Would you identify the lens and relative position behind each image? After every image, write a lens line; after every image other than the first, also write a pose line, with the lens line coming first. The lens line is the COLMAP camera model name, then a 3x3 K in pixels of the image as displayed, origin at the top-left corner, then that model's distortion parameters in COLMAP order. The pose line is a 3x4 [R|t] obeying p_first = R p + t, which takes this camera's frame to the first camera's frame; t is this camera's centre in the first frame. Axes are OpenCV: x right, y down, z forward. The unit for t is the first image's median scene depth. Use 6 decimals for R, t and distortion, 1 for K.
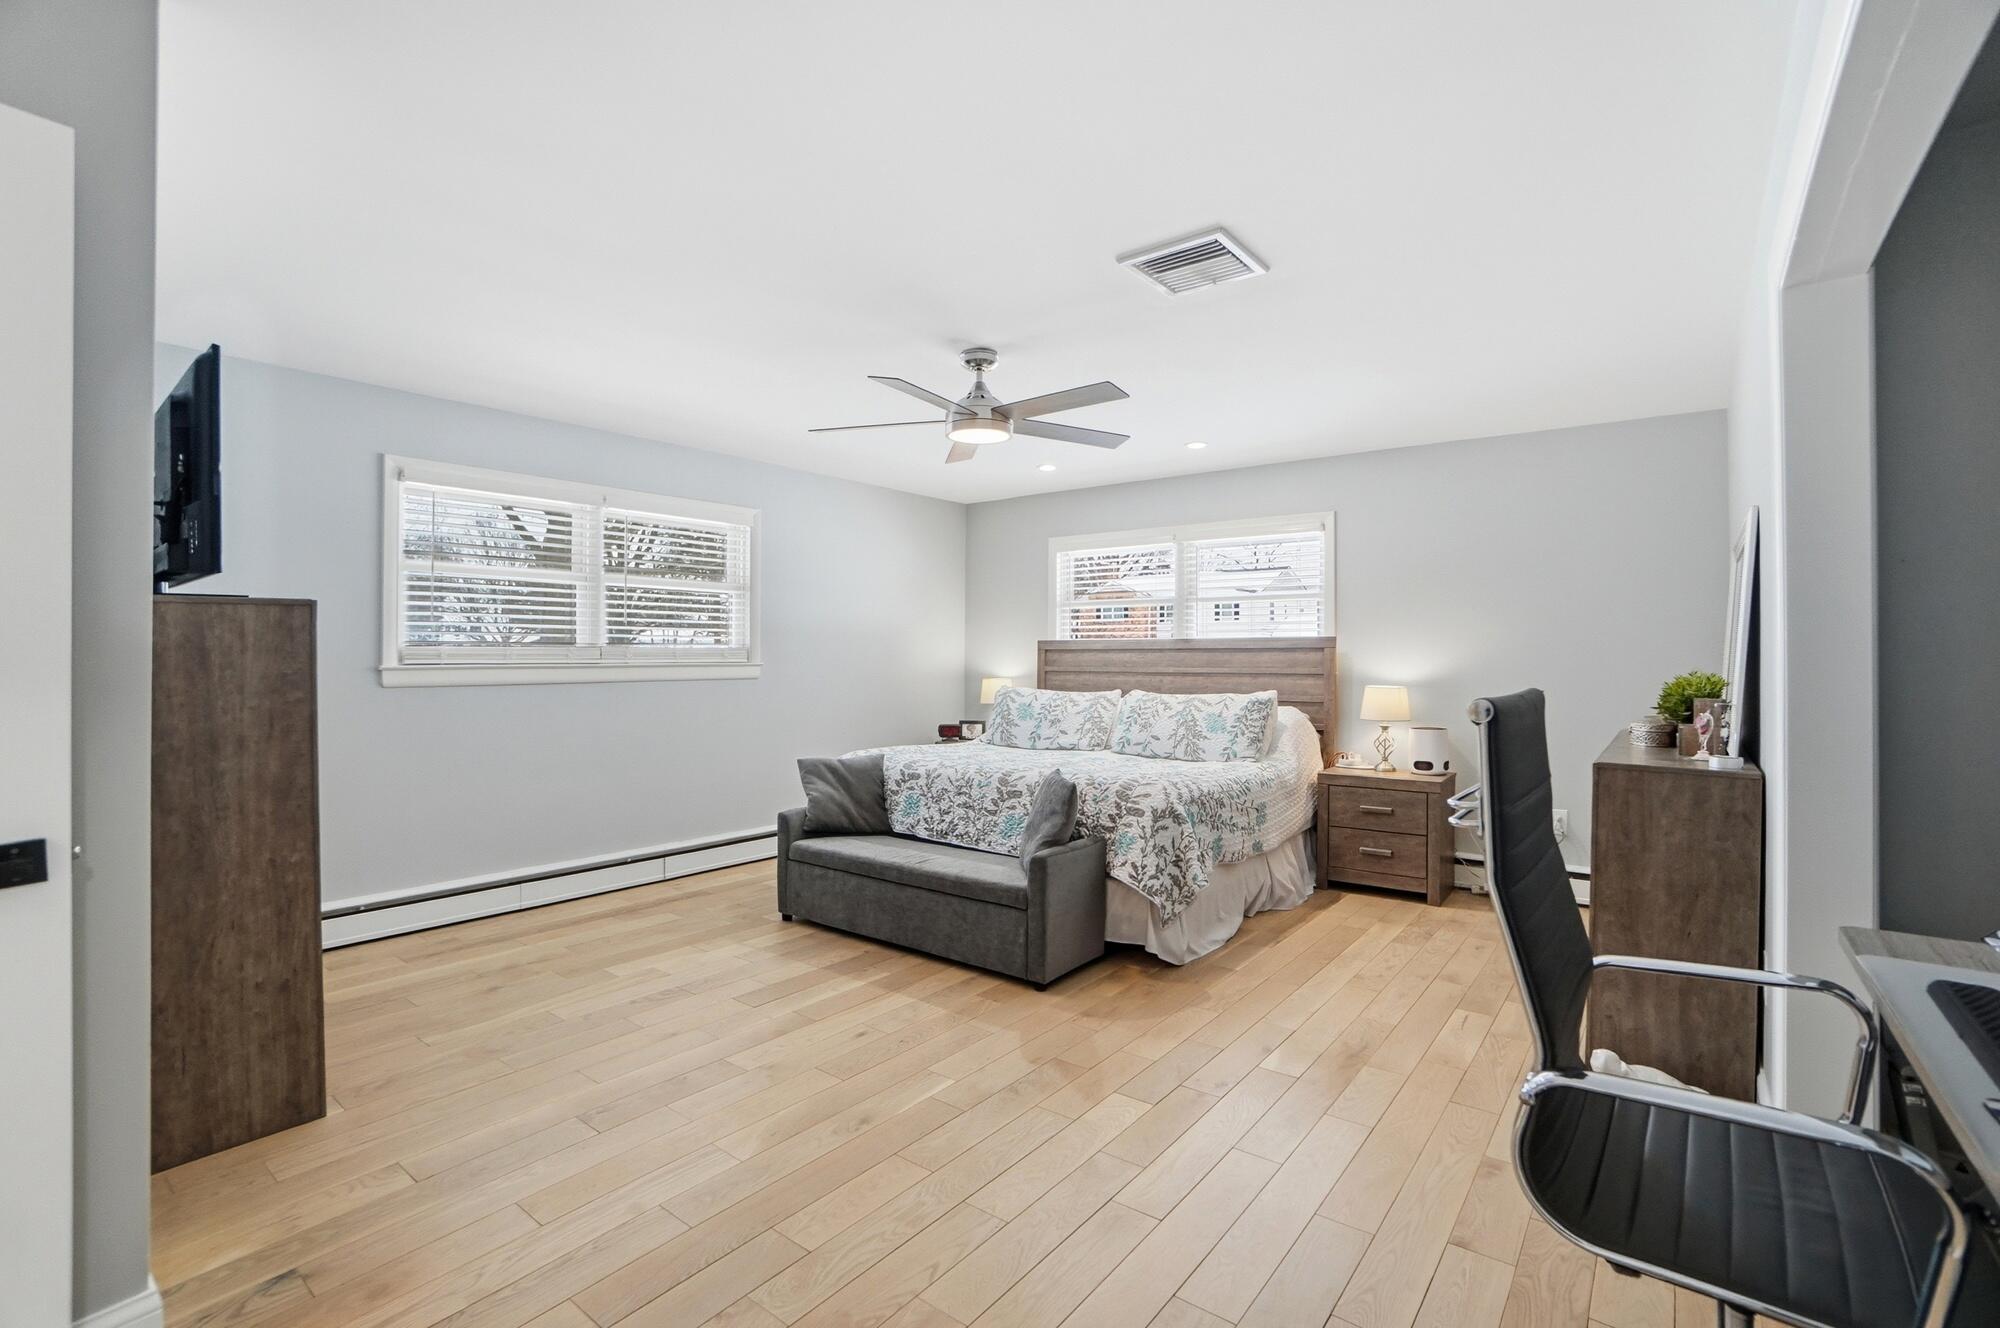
lens RADIAL K [[899.2, 0, 1000.7], [0, 899.2, 644.4], [0, 0, 1]] dist [-0.065642, 0.024482]
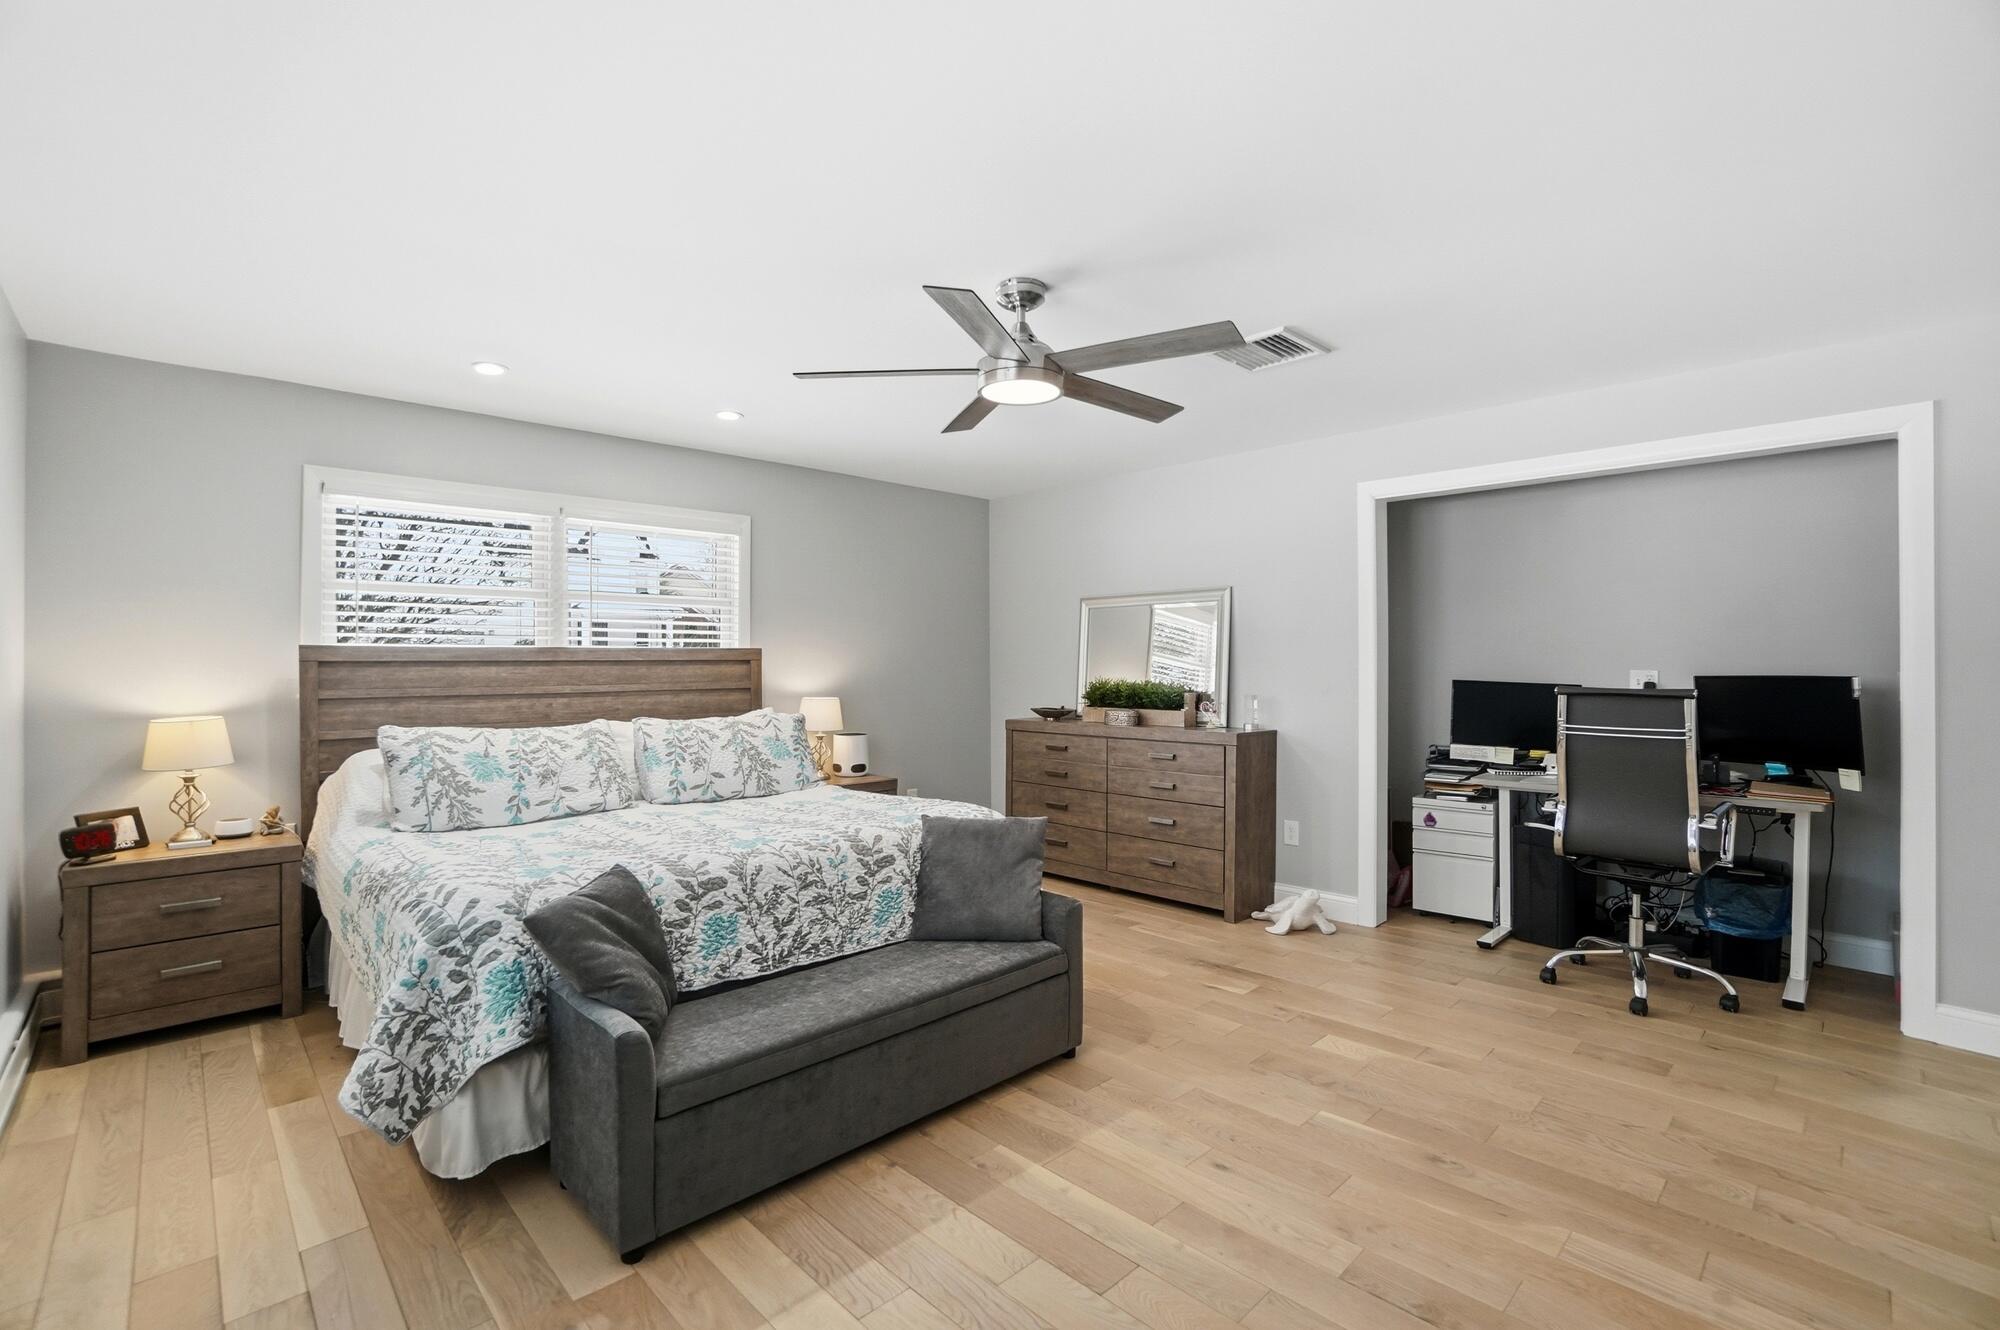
lens RADIAL K [[887.8, 0, 991.6], [0, 887.8, 652.6], [0, 0, 1]] dist [-0.075539, 0.033743]
pose [[0.147271, 0.007653, 0.989067, -0.652356], [-0.010723, 0.999924, -0.006141, -0.001673], [-0.989038, -0.009701, 0.147342, 0.759365]]
